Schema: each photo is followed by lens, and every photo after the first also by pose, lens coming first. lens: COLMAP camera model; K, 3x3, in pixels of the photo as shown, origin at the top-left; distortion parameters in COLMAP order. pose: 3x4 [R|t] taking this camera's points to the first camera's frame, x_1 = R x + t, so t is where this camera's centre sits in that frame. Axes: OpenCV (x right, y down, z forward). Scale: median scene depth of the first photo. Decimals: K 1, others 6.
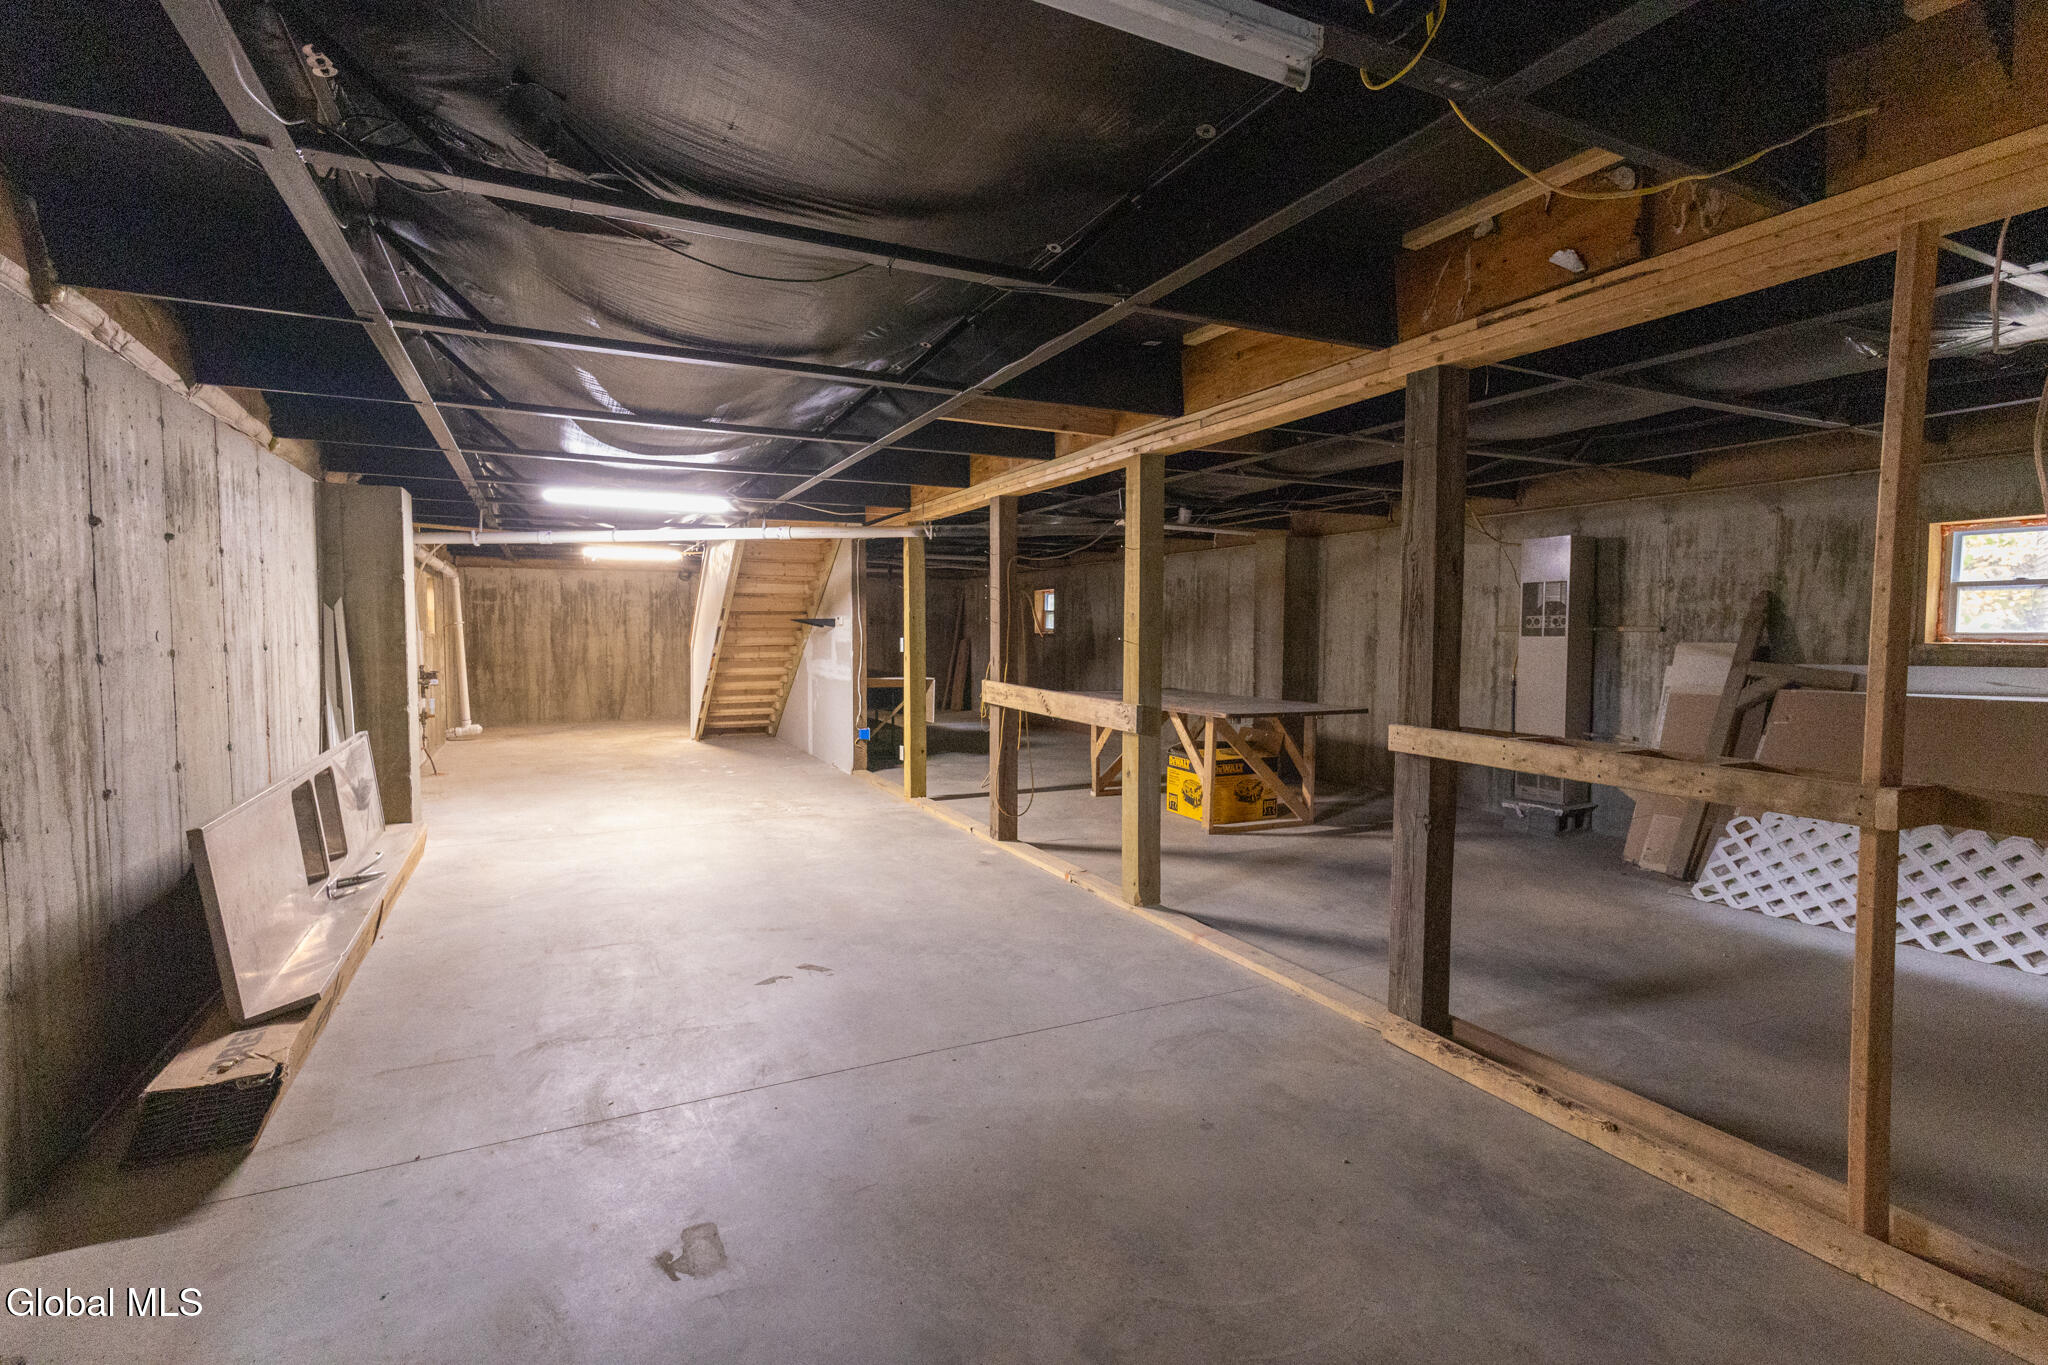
lens RADIAL K [[950.1, 0, 1024.0], [0, 950.1, 682.5], [0, 0, 1]] dist [-0.001308, 0.000102]
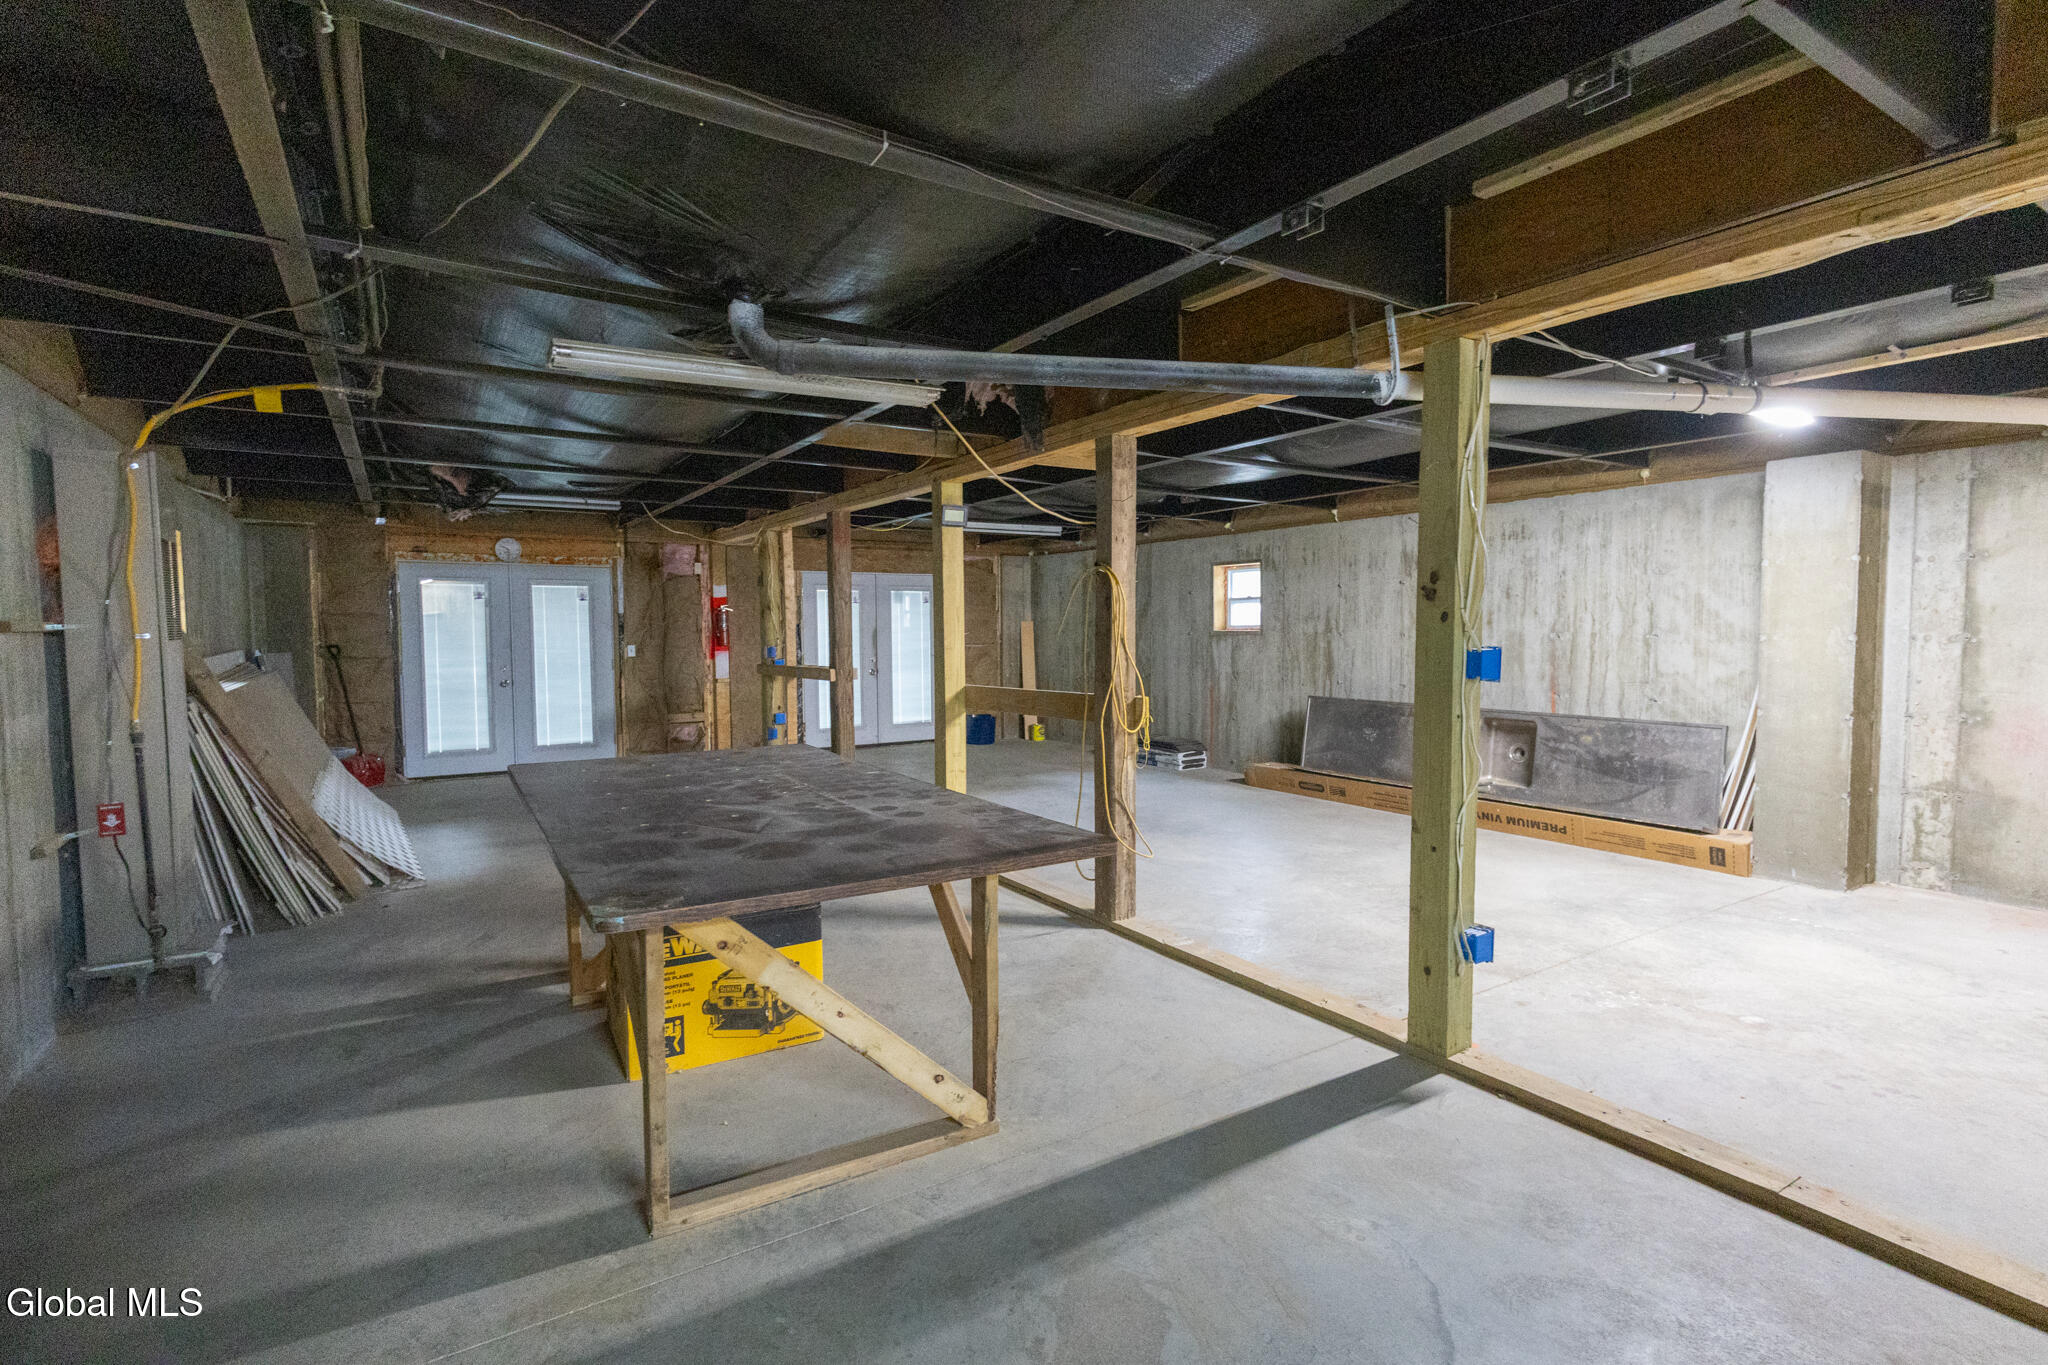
lens RADIAL K [[950.1, 0, 1024.0], [0, 950.1, 682.5], [0, 0, 1]] dist [-0.001308, 0.000102]
pose [[-0.993624, 0.009138, -0.112371, 0.293162], [-0.003720, 0.993511, 0.113677, -0.208976], [0.112681, 0.113371, -0.987142, 3.868256]]
